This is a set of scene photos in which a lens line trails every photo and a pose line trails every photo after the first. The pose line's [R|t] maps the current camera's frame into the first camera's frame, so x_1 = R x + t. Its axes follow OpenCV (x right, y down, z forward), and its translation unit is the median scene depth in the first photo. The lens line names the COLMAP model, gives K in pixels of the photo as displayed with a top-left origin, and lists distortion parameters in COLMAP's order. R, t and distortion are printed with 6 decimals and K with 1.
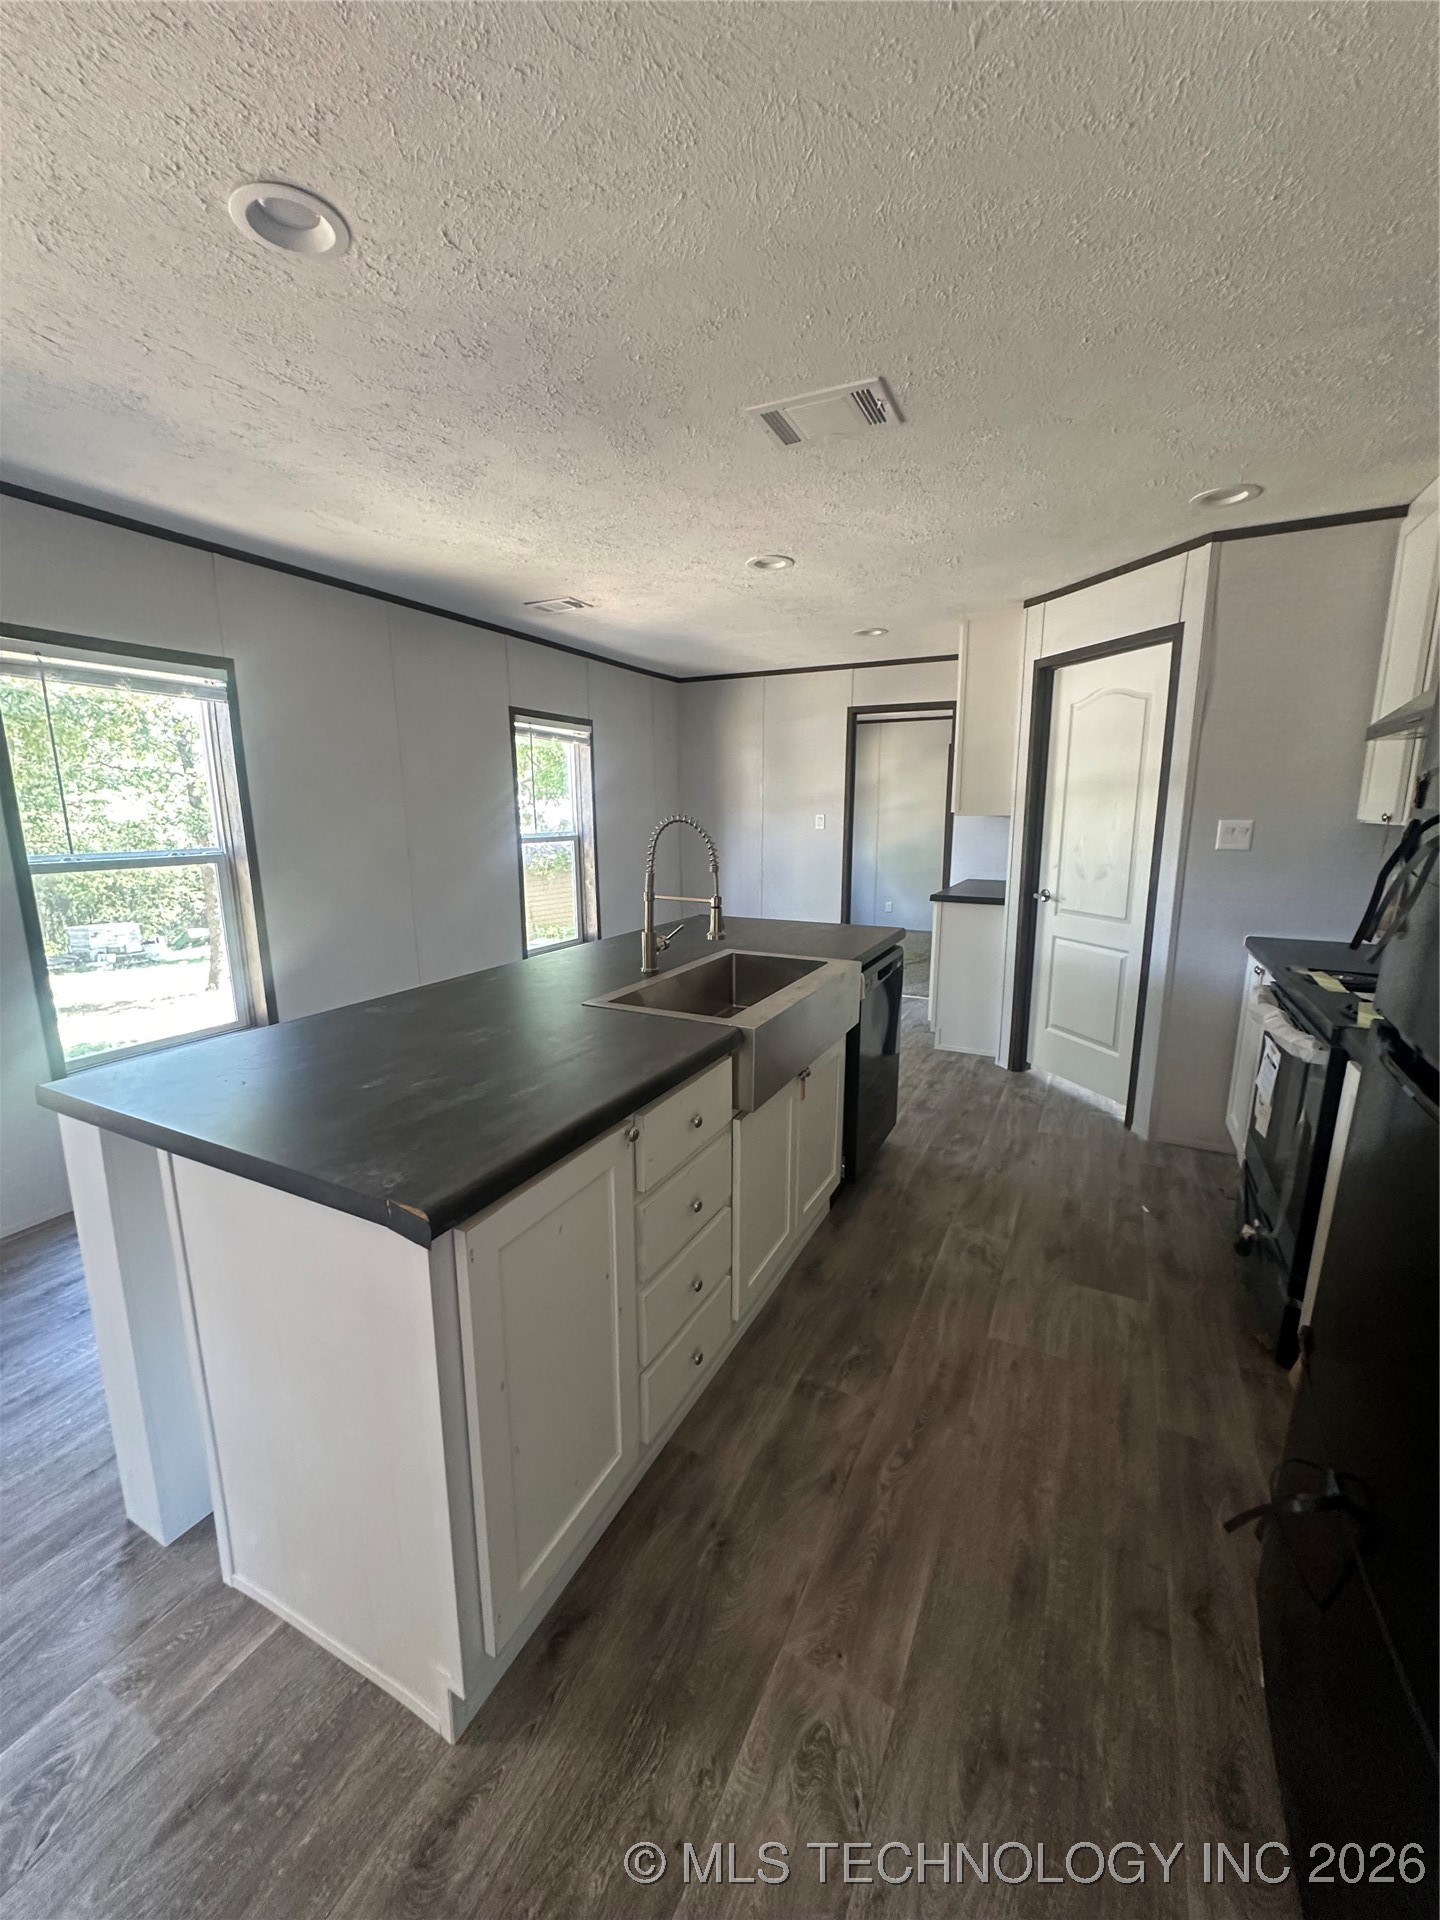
lens RADIAL K [[773.4, 0, 713.0], [0, 773.4, 952.2], [0, 0, 1]] dist [-0.003191, 0.000566]
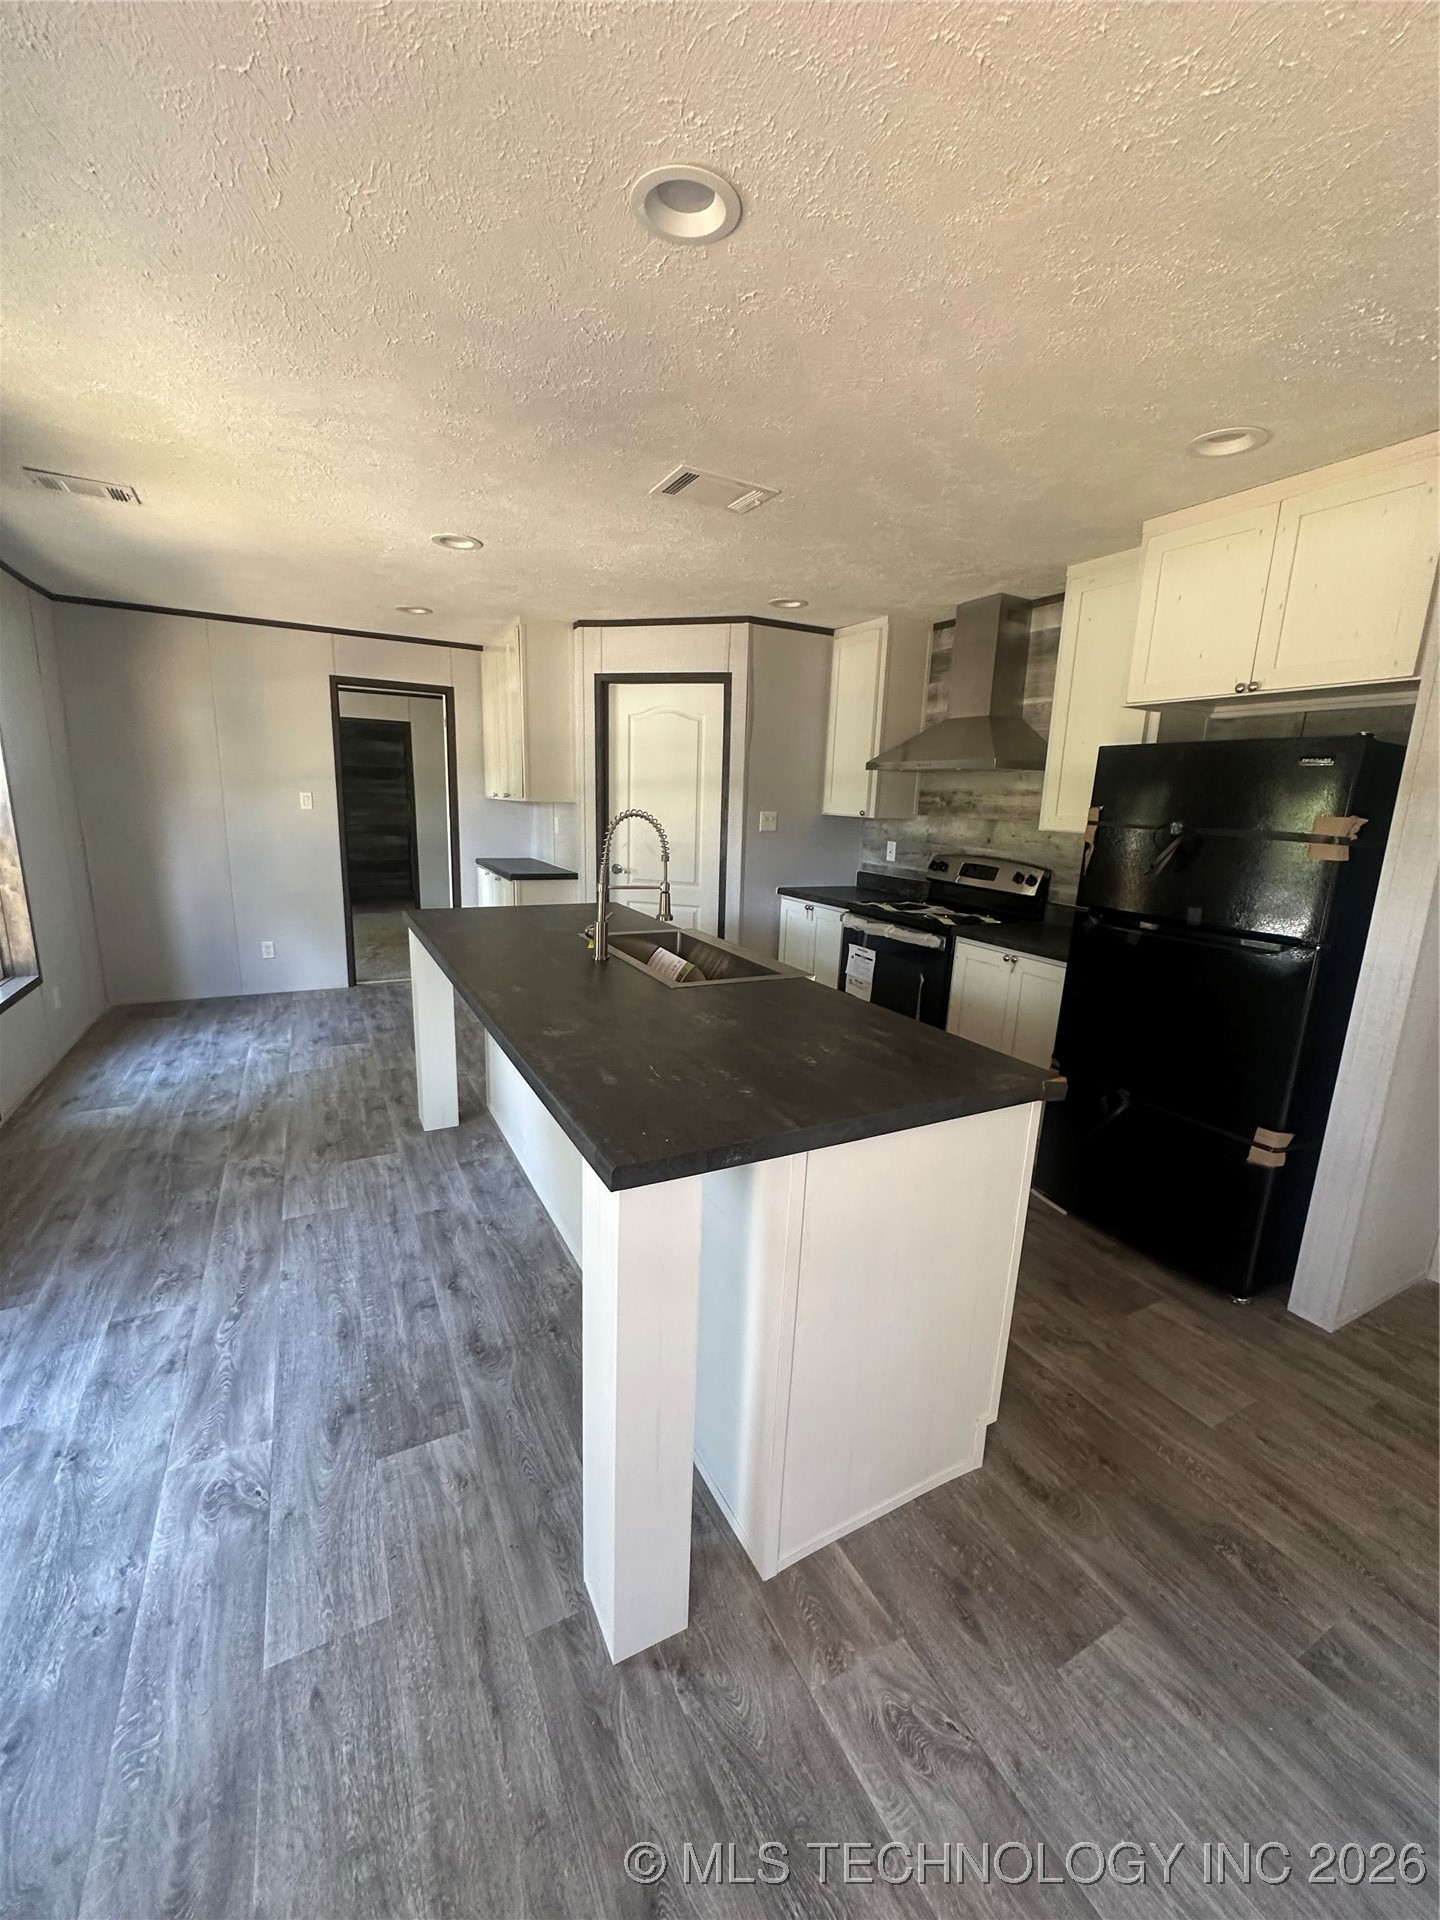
lens RADIAL K [[773.4, 0, 725.4], [0, 773.4, 993.1], [0, 0, 1]] dist [-0.003191, 0.000566]
pose [[0.573390, -0.185767, 0.797944, -0.170588], [0.120276, 0.982489, 0.142302, 0.060329], [-0.810406, 0.014379, 0.585693, -0.326726]]
